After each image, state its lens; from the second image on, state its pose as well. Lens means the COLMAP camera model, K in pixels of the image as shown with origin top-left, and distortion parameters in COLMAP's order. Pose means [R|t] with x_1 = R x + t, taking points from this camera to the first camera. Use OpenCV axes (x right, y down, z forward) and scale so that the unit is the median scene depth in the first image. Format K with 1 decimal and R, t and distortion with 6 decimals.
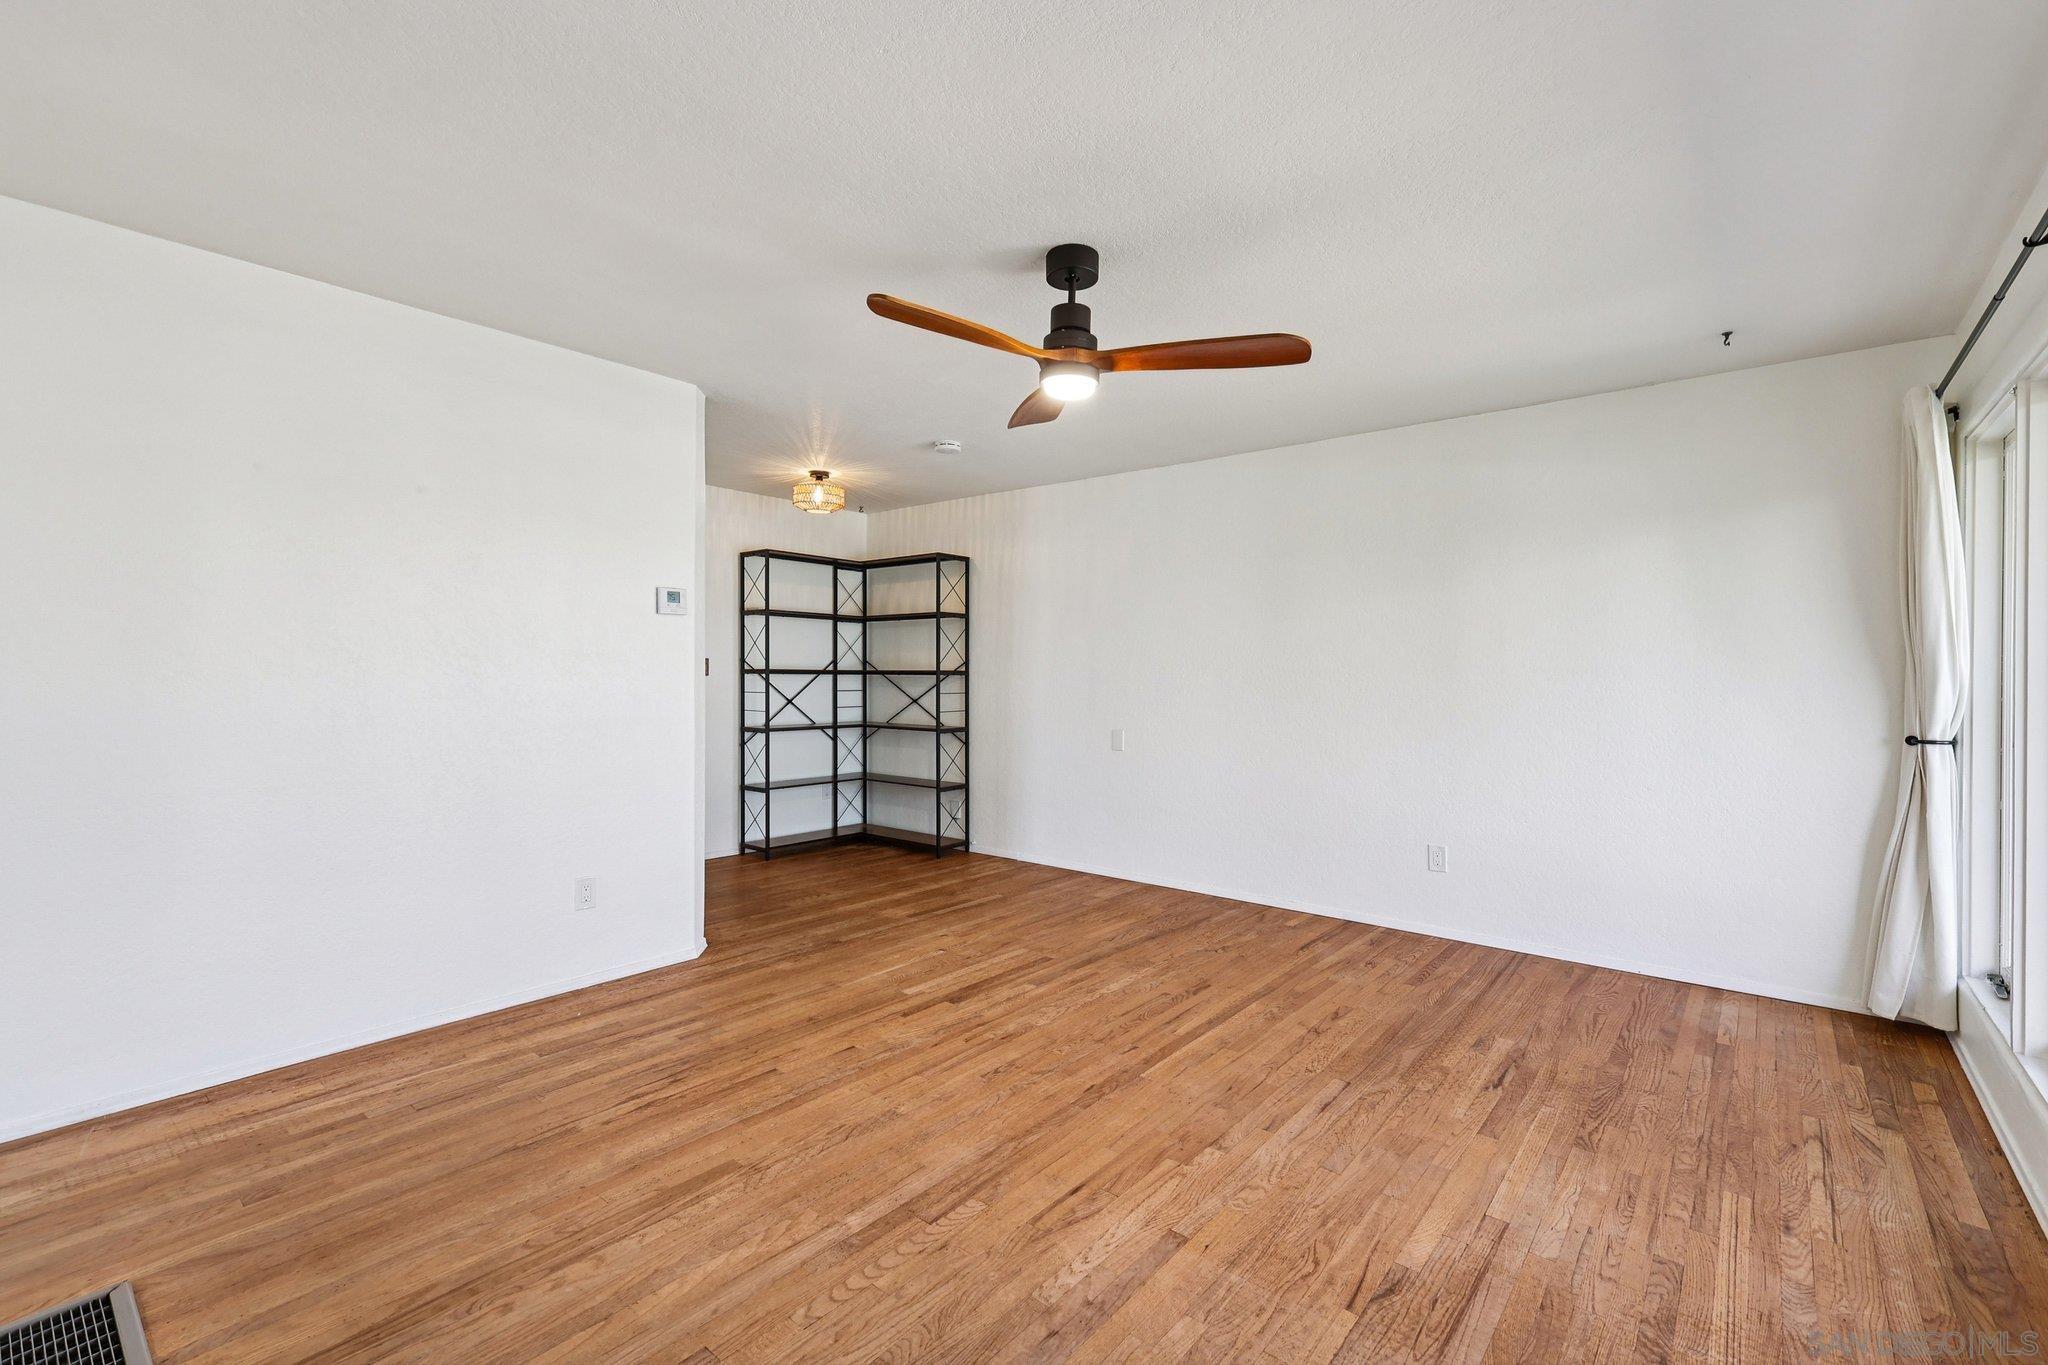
lens RADIAL K [[891.2, 0, 1021.9], [0, 891.2, 686.9], [0, 0, 1]] dist [0.003828, -0.000168]
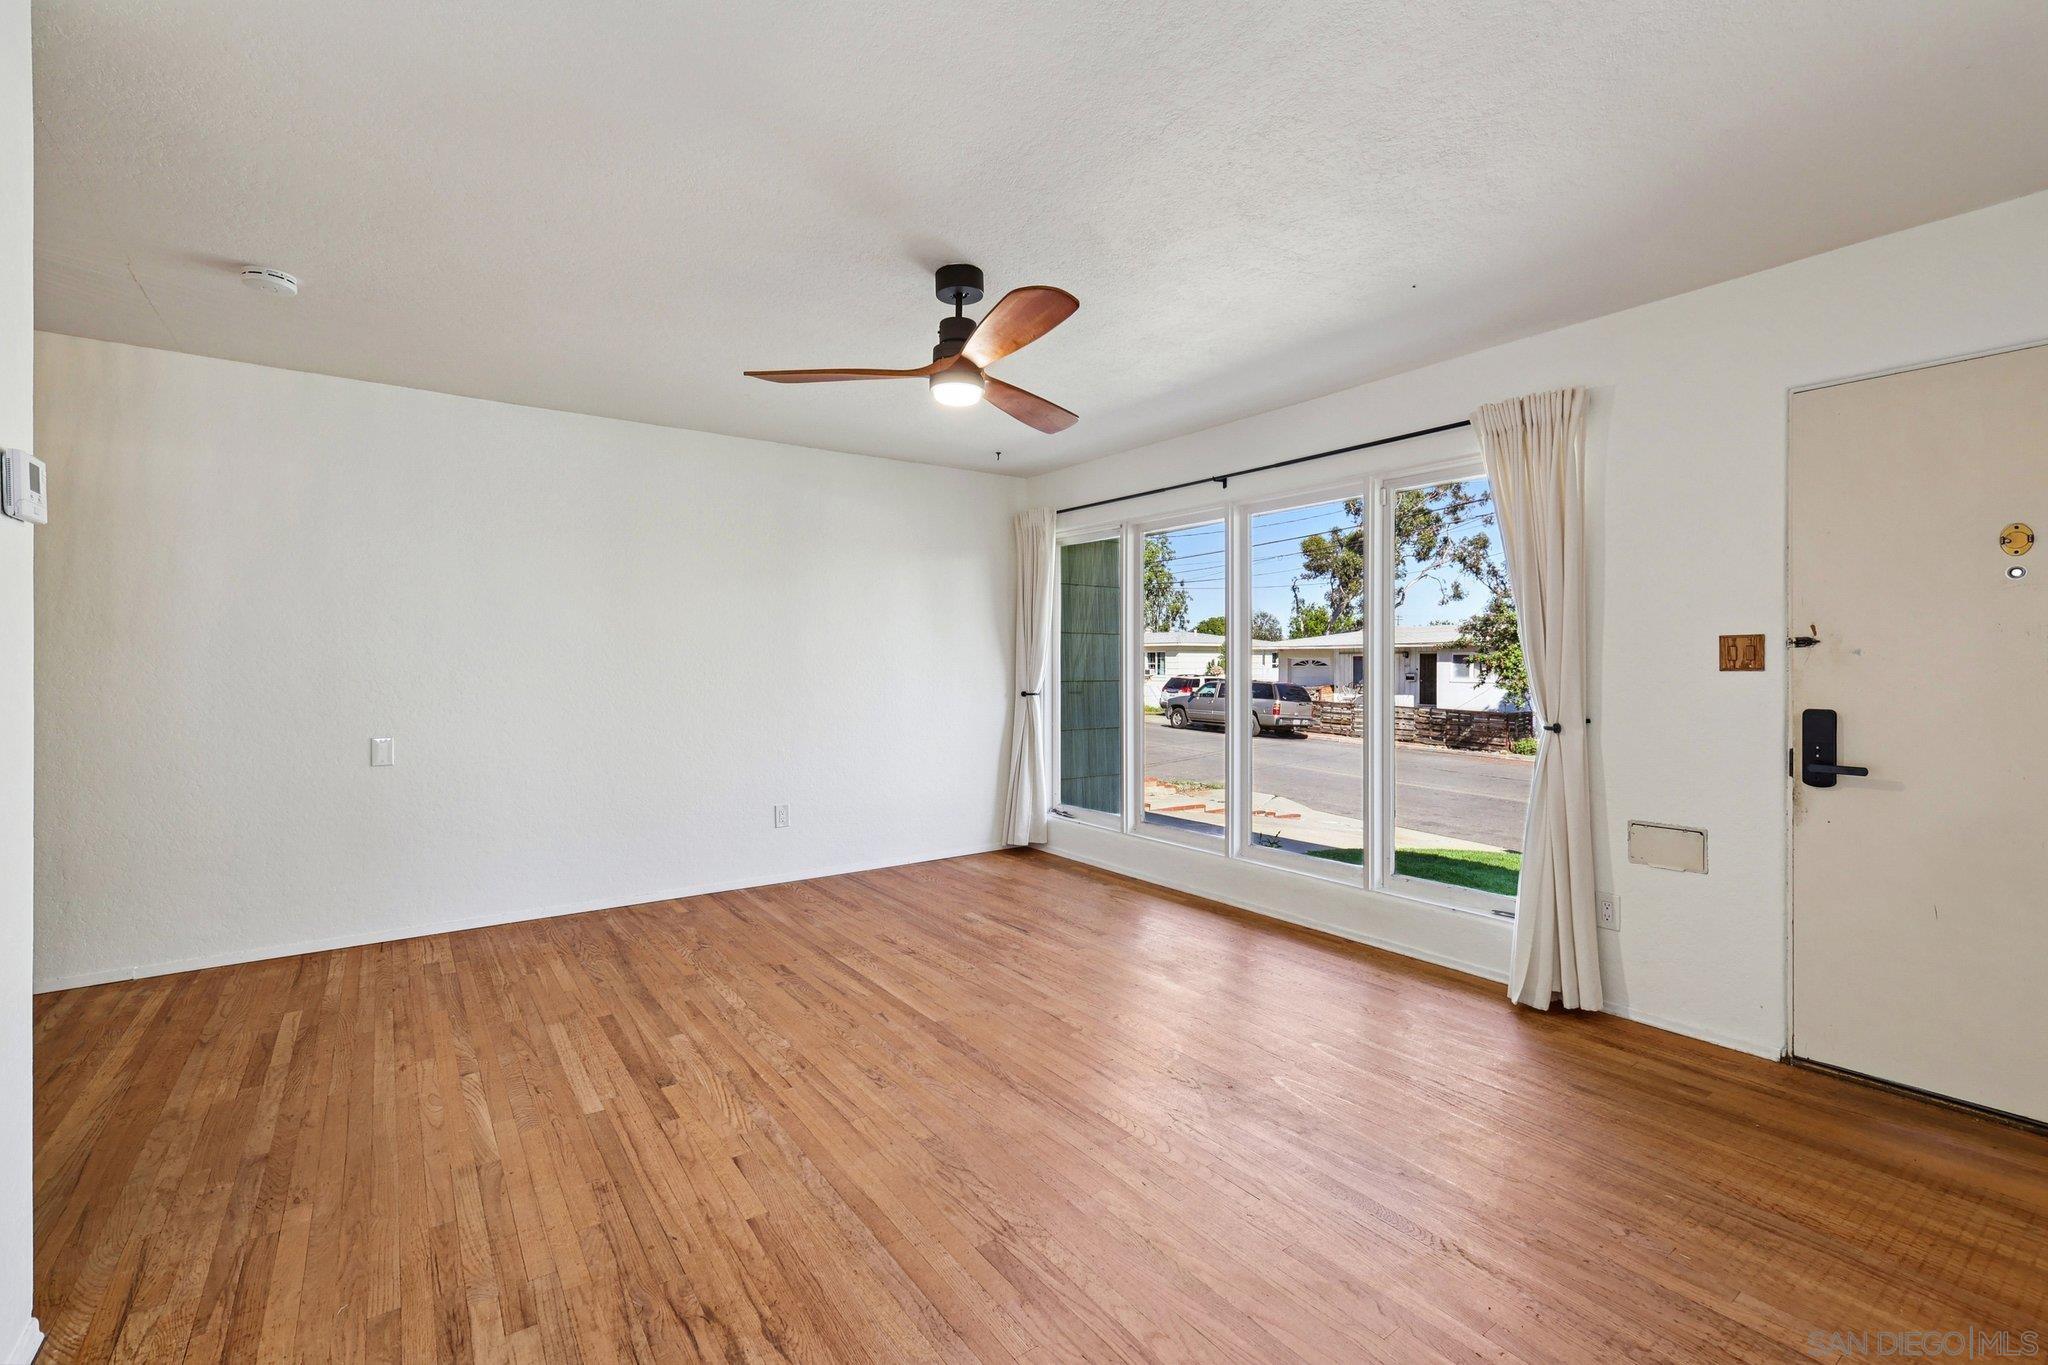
lens RADIAL K [[891.2, 0, 1019.6], [0, 891.2, 674.8], [0, 0, 1]] dist [0.003828, -0.000168]
pose [[0.249713, -0.020893, 0.968095, -0.638064], [0.016849, 0.999710, 0.017229, -0.010310], [-0.968173, 0.012009, 0.249992, 0.429919]]
